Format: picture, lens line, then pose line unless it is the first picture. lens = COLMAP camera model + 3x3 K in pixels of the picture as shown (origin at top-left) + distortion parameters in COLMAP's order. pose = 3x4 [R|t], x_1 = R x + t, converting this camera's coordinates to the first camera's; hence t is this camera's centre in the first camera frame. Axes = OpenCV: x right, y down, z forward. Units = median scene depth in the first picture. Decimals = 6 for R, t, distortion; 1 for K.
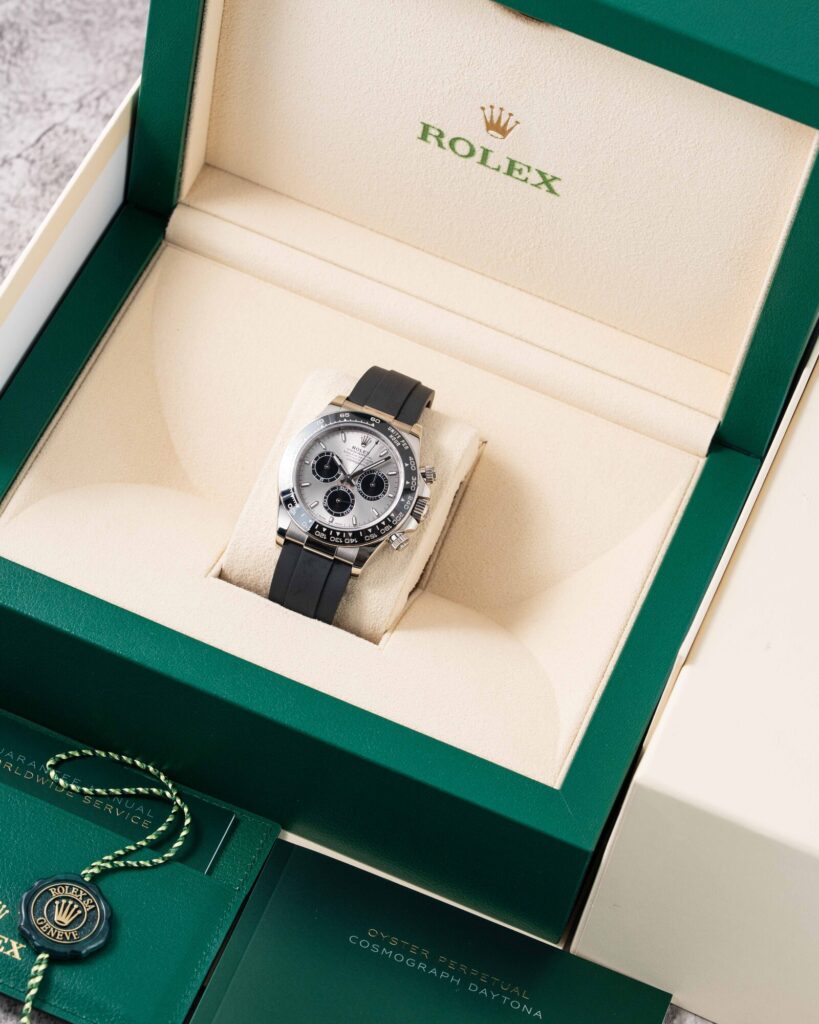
lens RADIAL K [[4975.1, 0, 409.5], [0, 4975.1, 512.0], [0, 0, 1]] dist [0.043062, -7.149770]
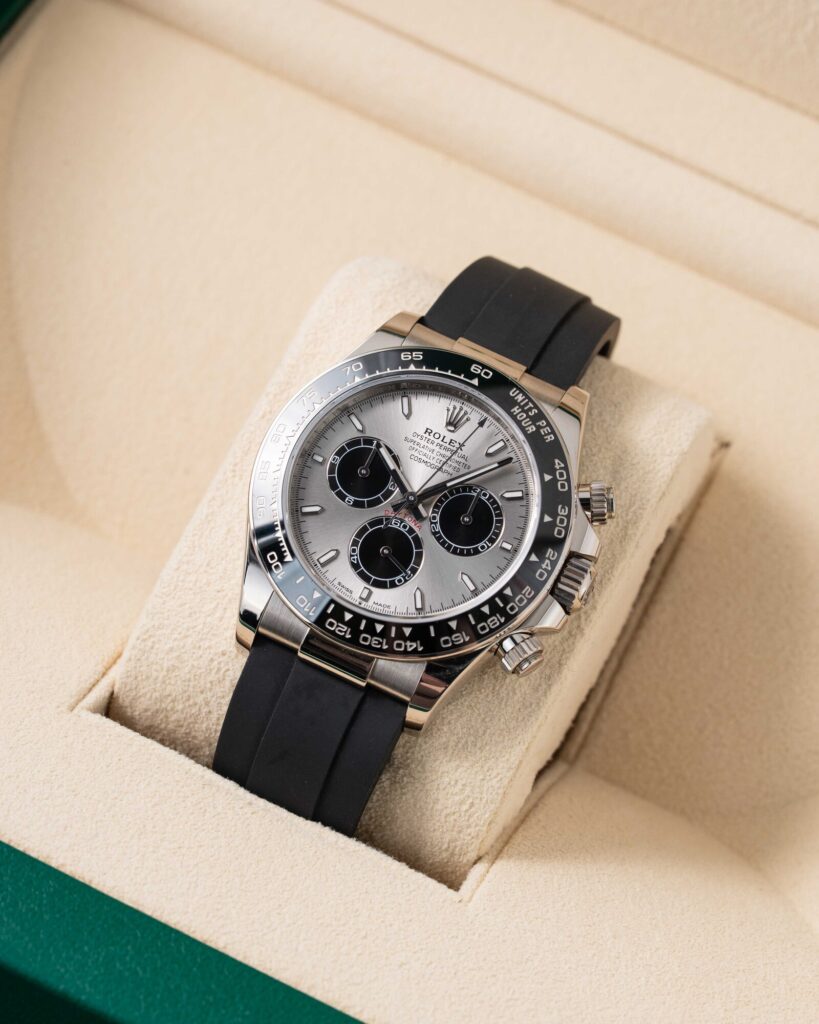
lens RADIAL K [[4975.1, 0, 409.5], [0, 4975.1, 512.0], [0, 0, 1]] dist [0.043062, -7.149770]
pose [[0.997826, 0.056752, -0.033498, 0.002085], [-0.057414, 0.998167, -0.019136, 0.002429], [0.032350, 0.021018, 0.999256, 0.566625]]
